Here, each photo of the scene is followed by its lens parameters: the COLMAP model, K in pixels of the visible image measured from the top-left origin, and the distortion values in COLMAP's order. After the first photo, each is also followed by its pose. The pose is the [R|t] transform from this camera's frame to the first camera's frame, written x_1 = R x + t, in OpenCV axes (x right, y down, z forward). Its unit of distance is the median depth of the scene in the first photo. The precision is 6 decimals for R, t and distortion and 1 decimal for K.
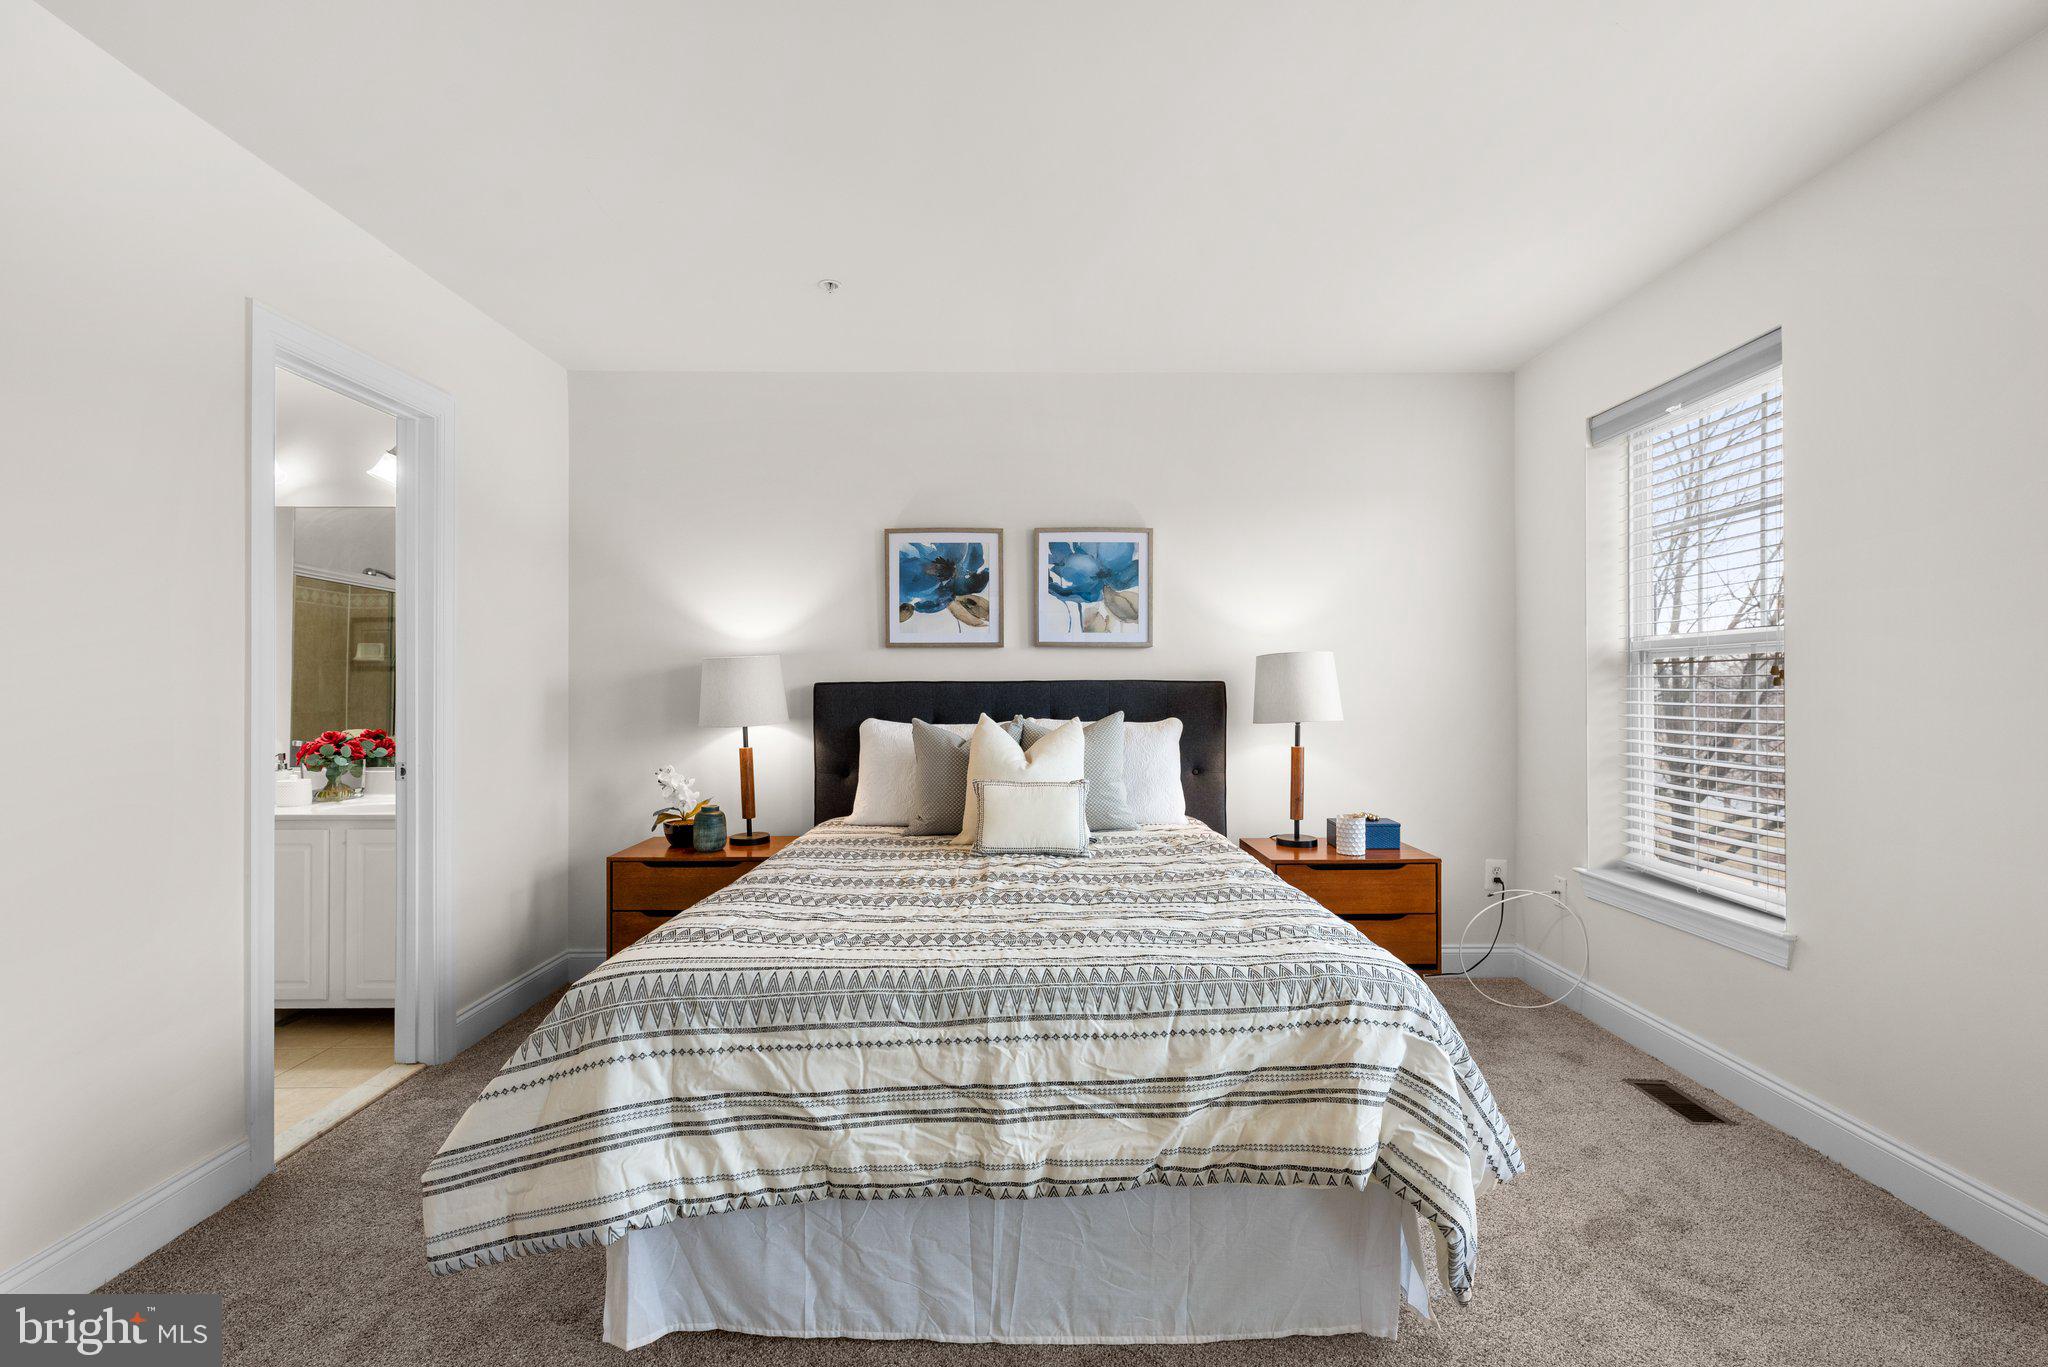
lens RADIAL K [[909.8, 0, 1025.8], [0, 909.8, 680.2], [0, 0, 1]] dist [0.001431, -0.000109]
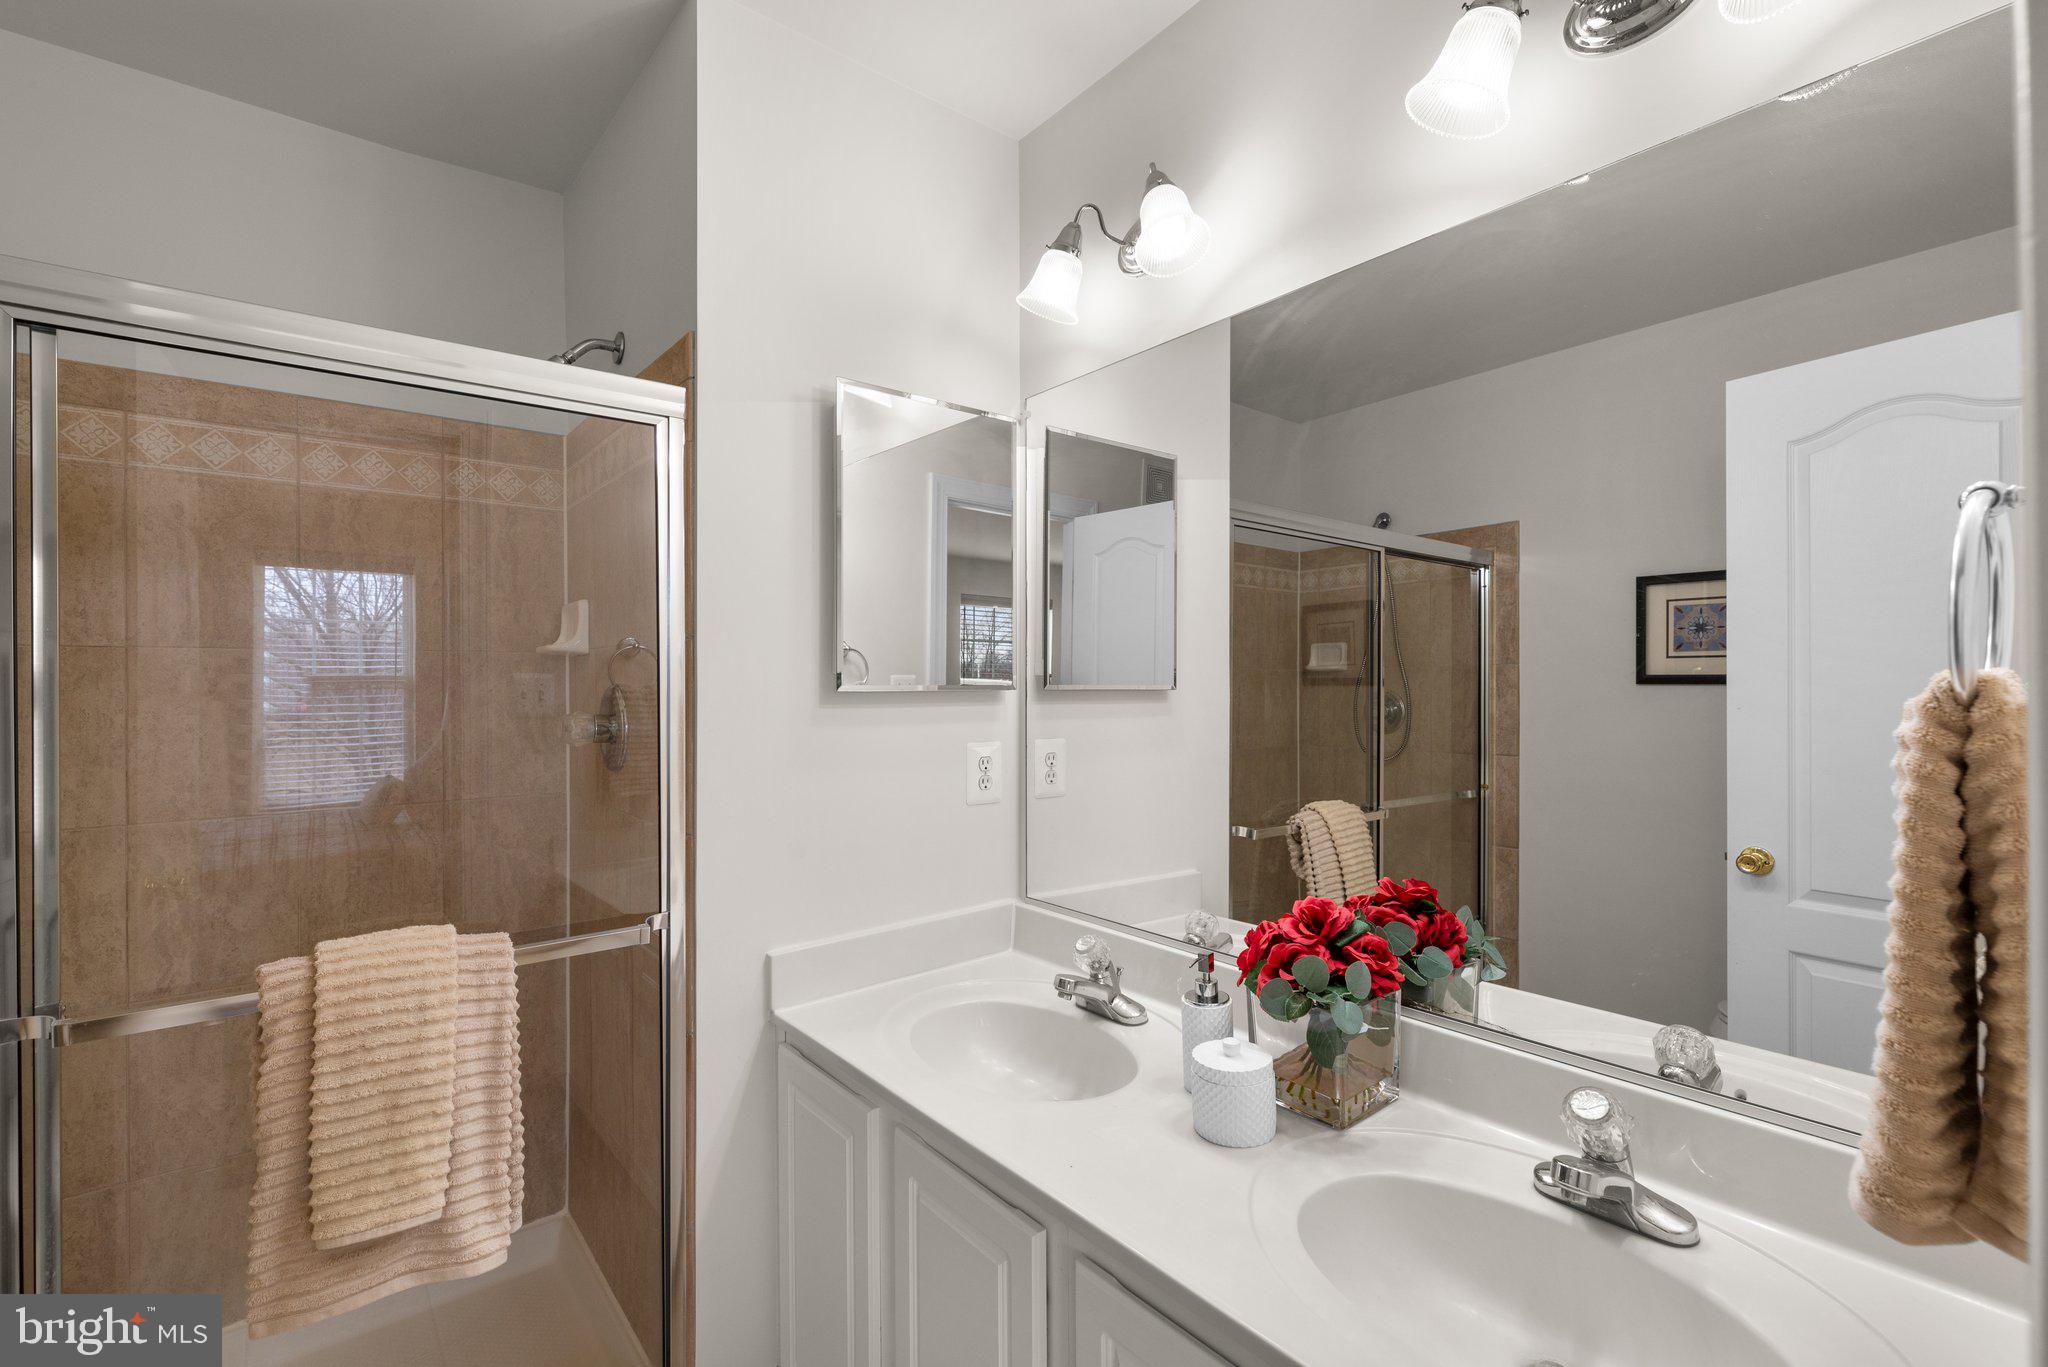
lens RADIAL K [[909.8, 0, 1025.8], [0, 909.8, 680.2], [0, 0, 1]] dist [0.001431, -0.000109]
pose [[0.617177, -0.004306, -0.786813, -1.220604], [0.011666, 0.999925, 0.003678, -0.067485], [0.786738, -0.011449, 0.617181, 1.529837]]
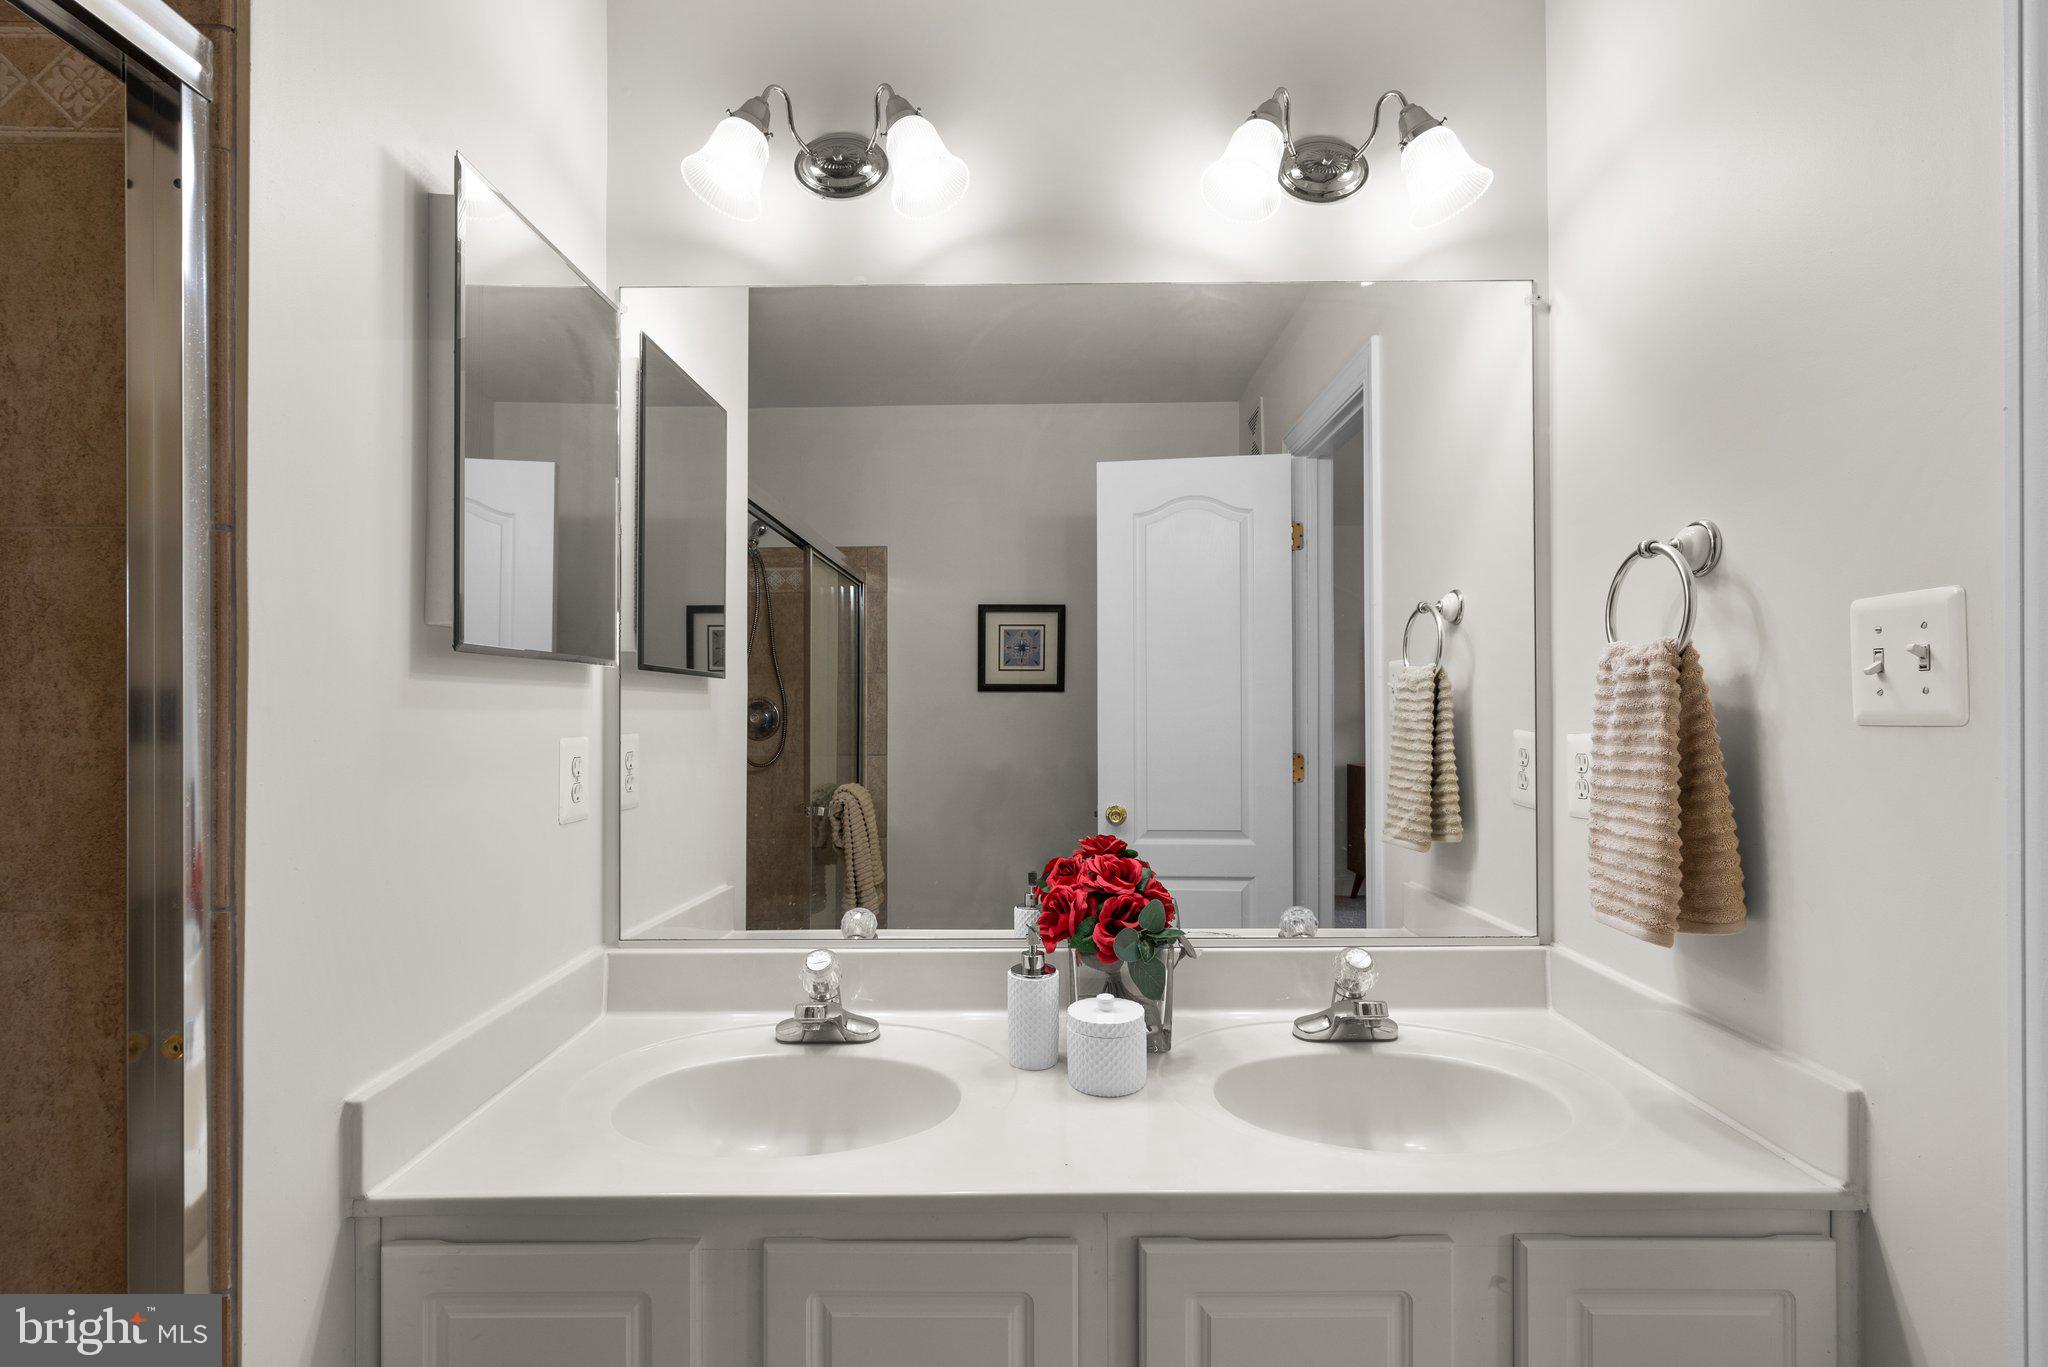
lens RADIAL K [[923.0, 0, 1021.8], [0, 923.0, 705.6], [0, 0, 1]] dist [-0.000351, -0.000161]
pose [[0.999920, -0.000032, -0.012625, -1.724693], [0.000105, 0.999983, 0.005776, -0.020781], [0.012625, -0.005777, 0.999904, 1.356706]]
